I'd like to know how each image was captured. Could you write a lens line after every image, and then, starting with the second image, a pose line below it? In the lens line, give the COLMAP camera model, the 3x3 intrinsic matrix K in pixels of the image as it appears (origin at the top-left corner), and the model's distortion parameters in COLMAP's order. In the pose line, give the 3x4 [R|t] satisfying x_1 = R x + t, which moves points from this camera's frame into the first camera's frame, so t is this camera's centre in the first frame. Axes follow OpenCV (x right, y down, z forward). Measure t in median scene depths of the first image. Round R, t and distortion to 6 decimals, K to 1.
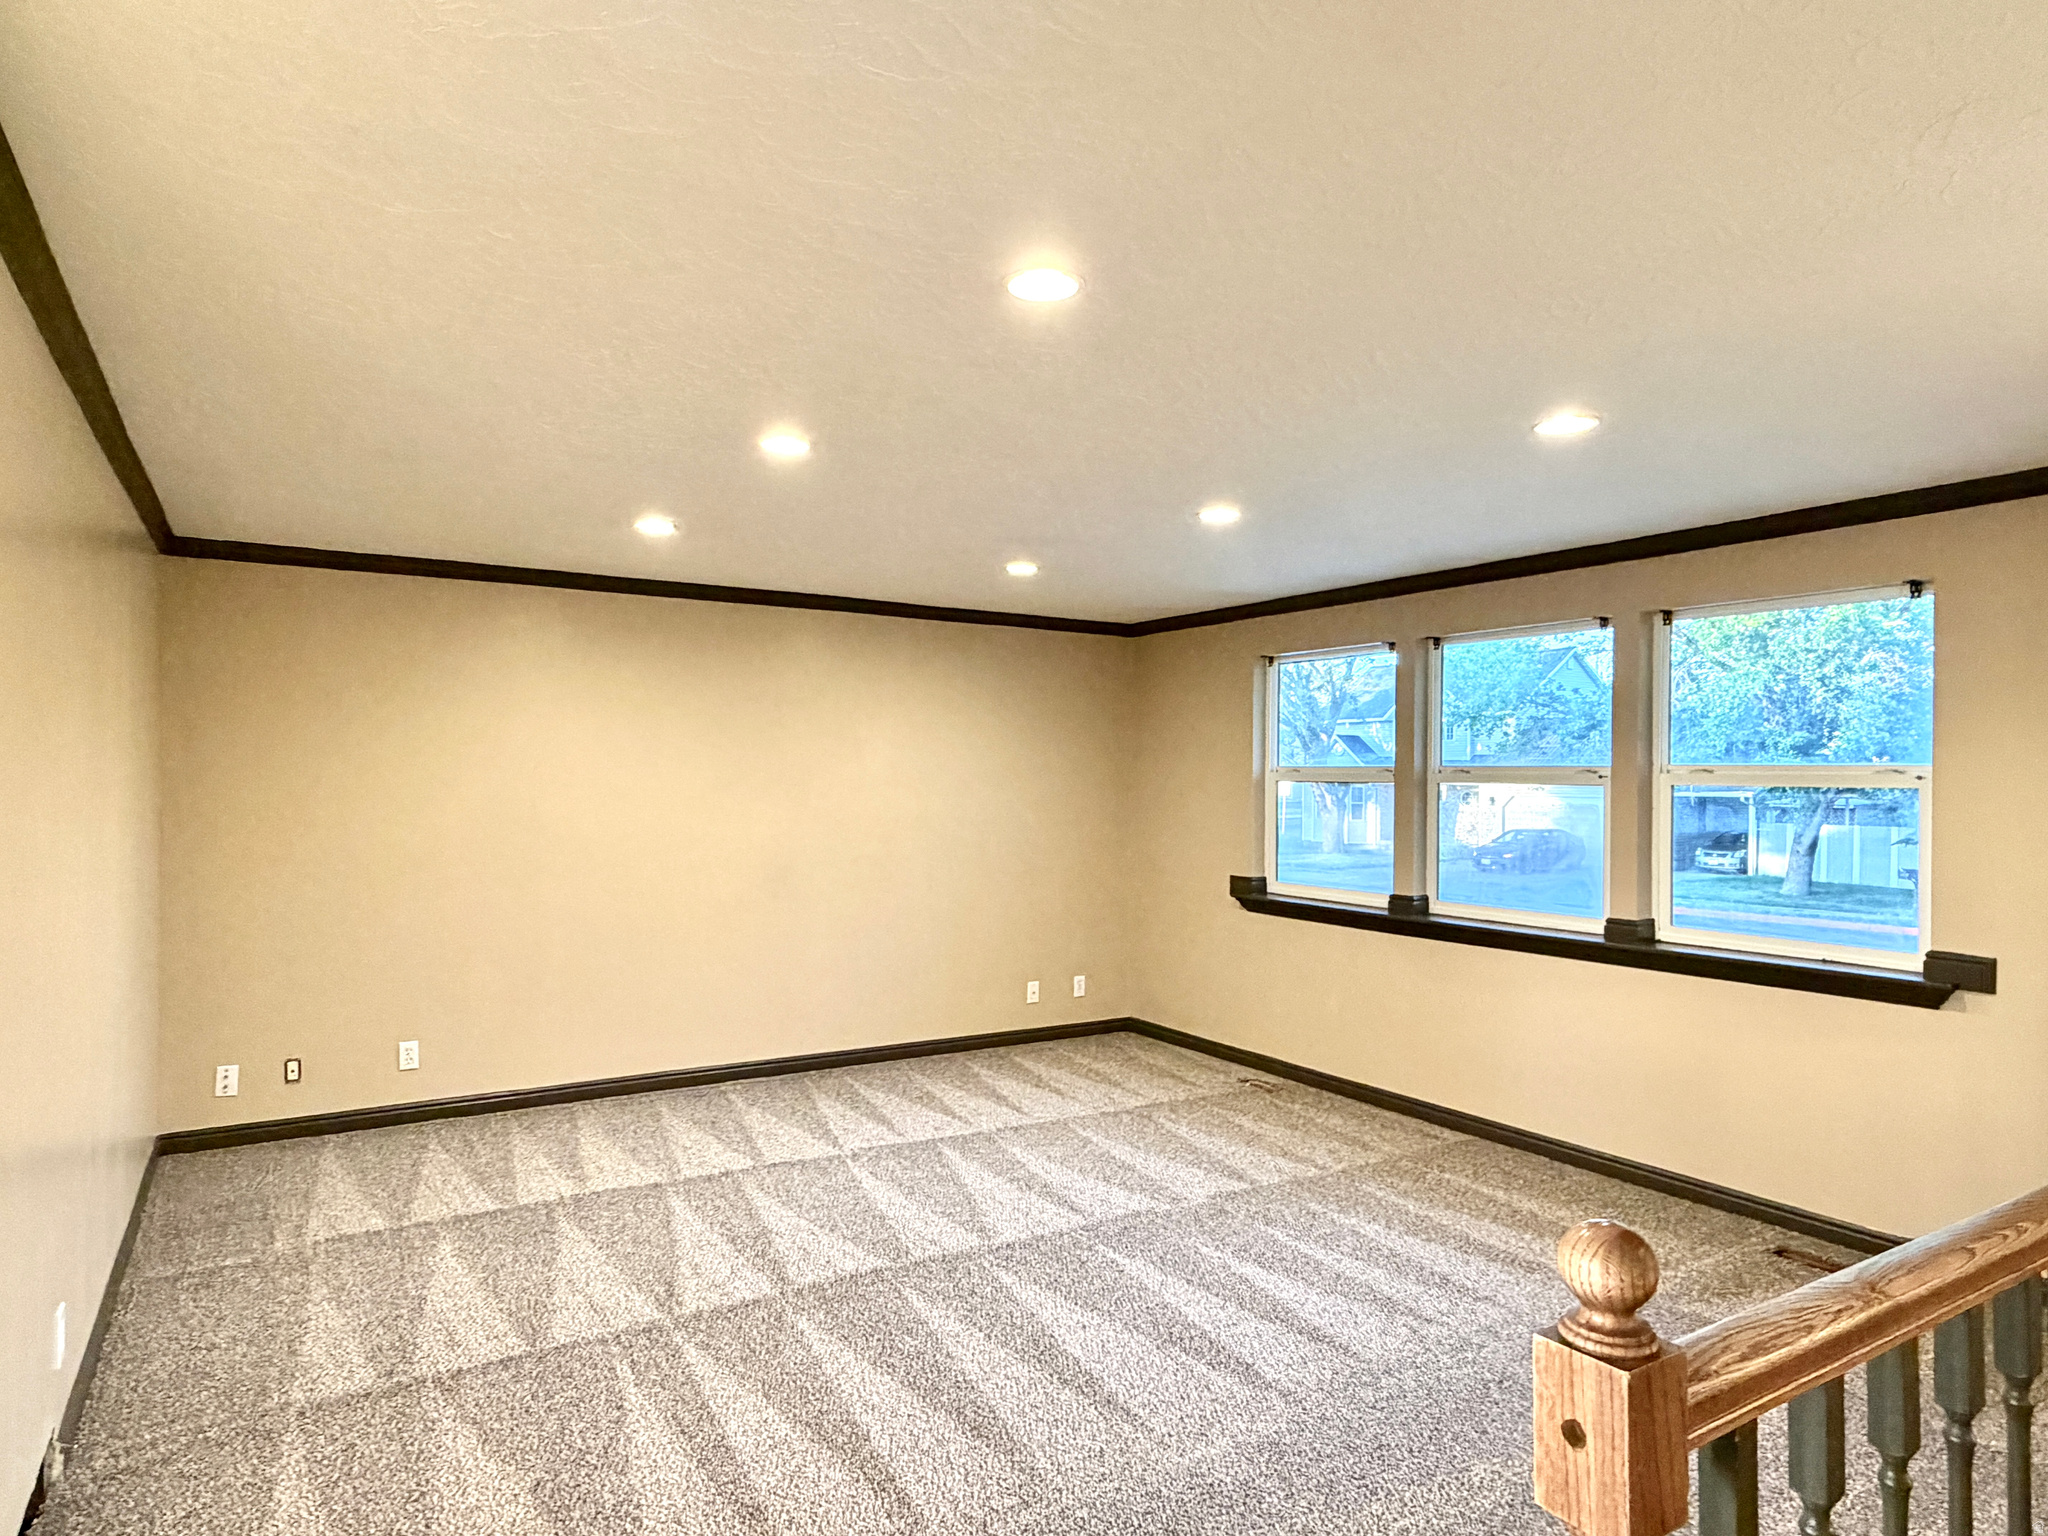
lens RADIAL K [[1197.7, 0, 1024.0], [0, 1197.7, 768.0], [0, 0, 1]] dist [0.001280, 0.000239]
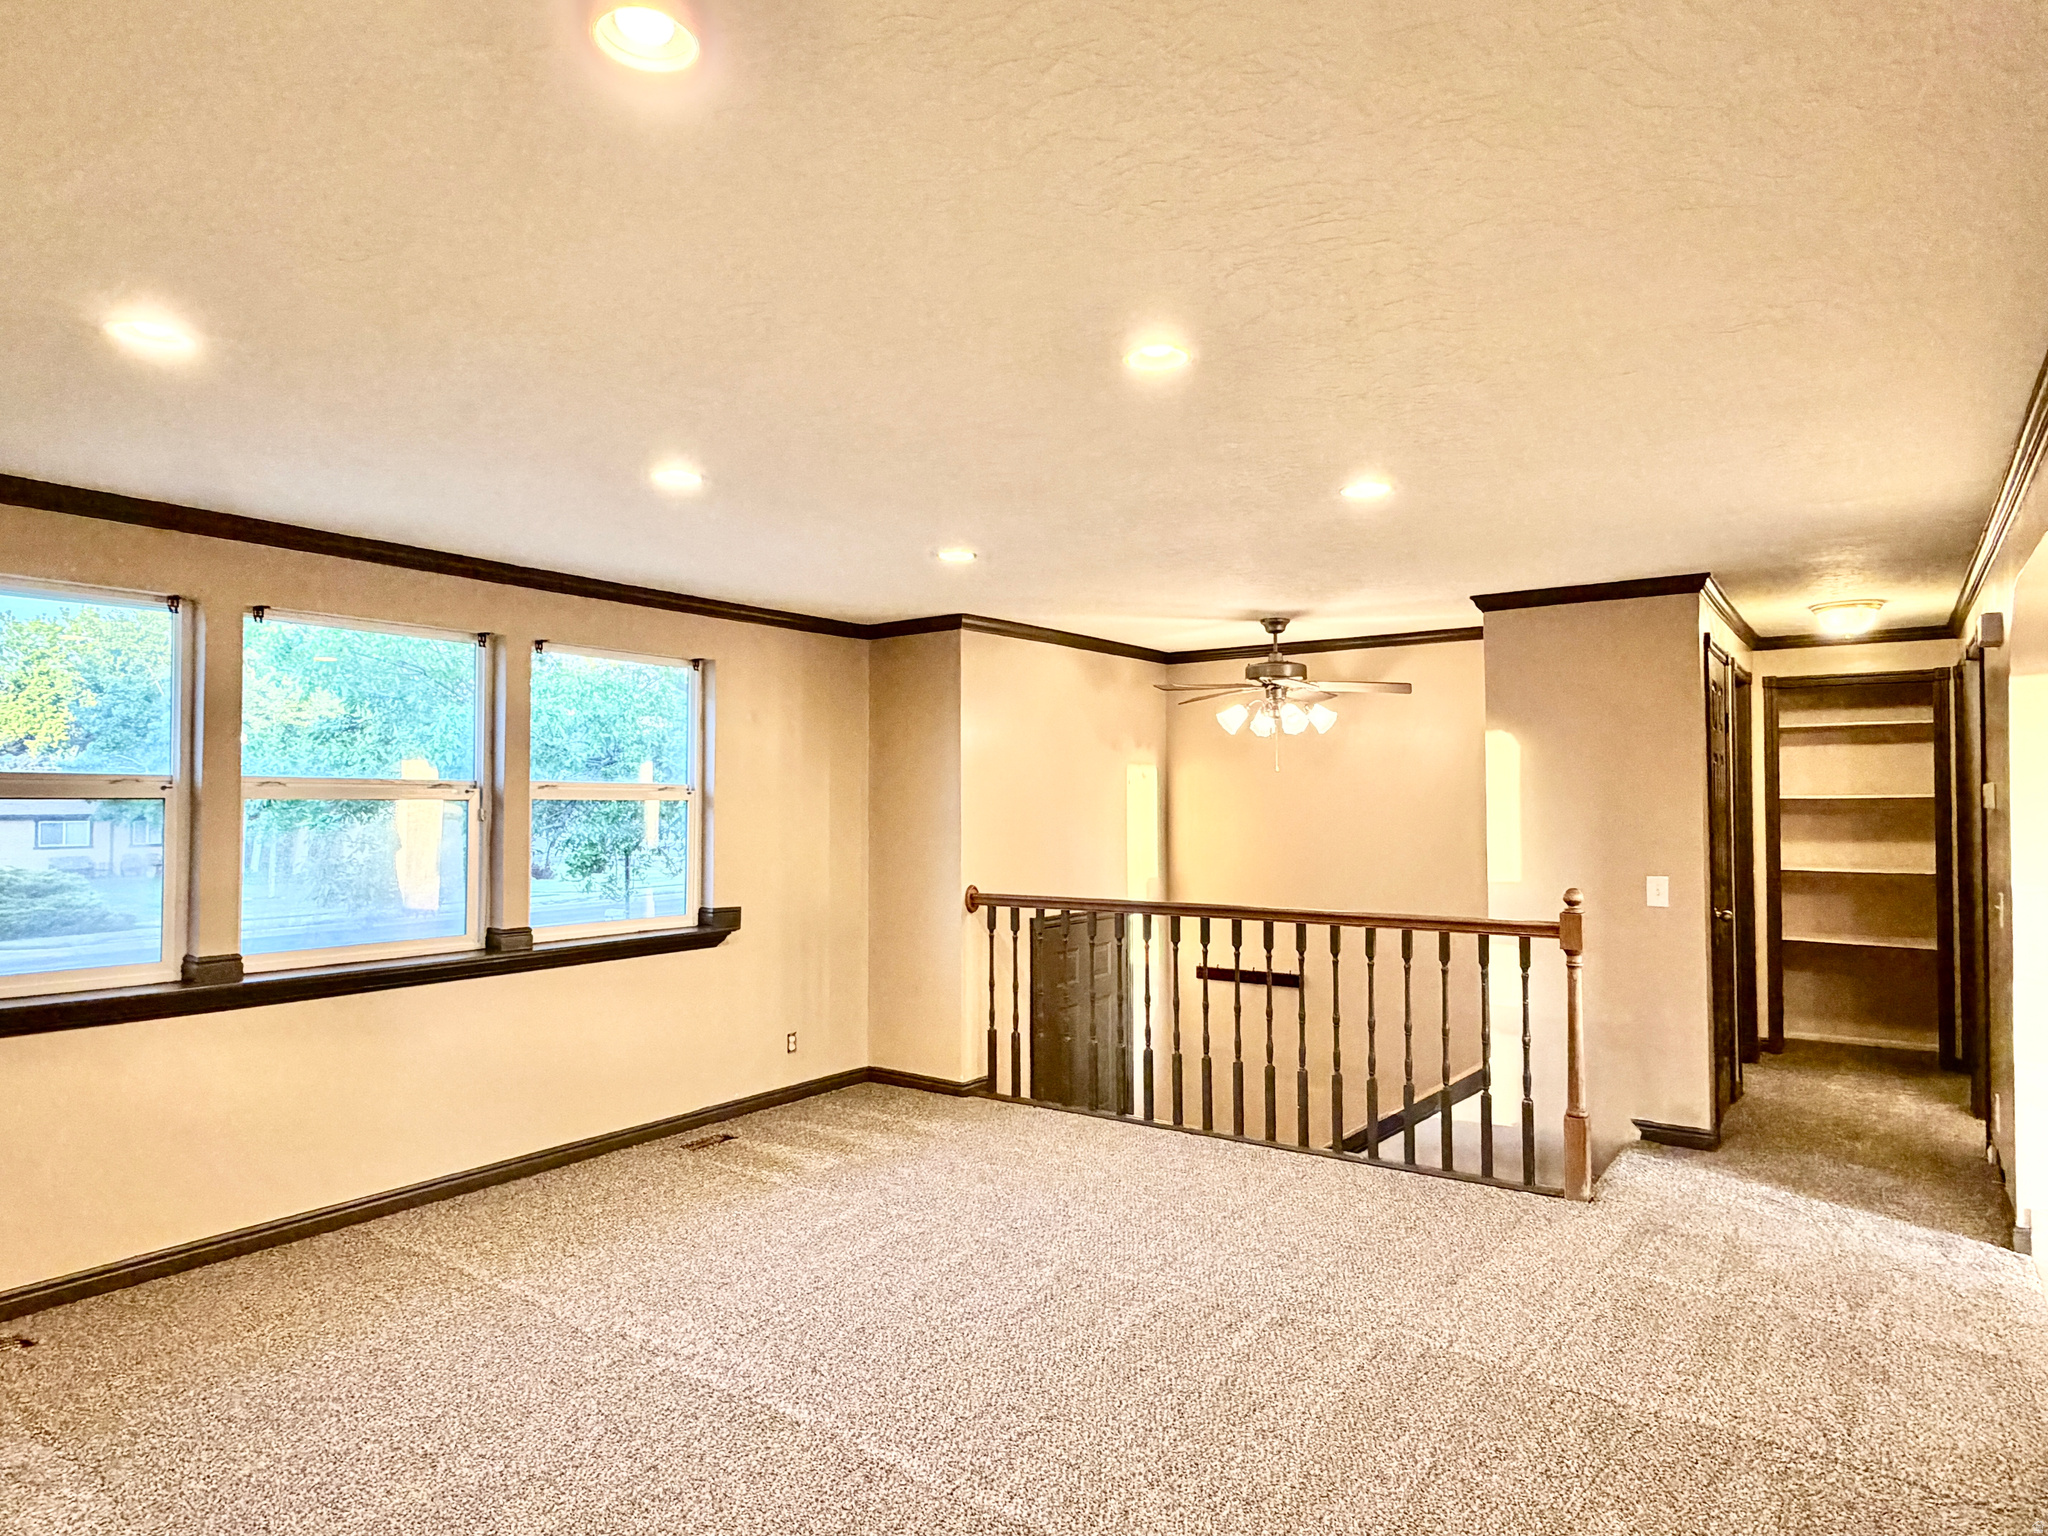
lens RADIAL K [[1197.7, 0, 1024.0], [0, 1197.7, 768.0], [0, 0, 1]] dist [0.001280, 0.000239]
pose [[-0.383558, 0.015458, 0.923387, -0.643899], [-0.015083, 0.999622, -0.022999, 0.005309], [-0.923394, -0.022749, -0.383180, 1.015704]]
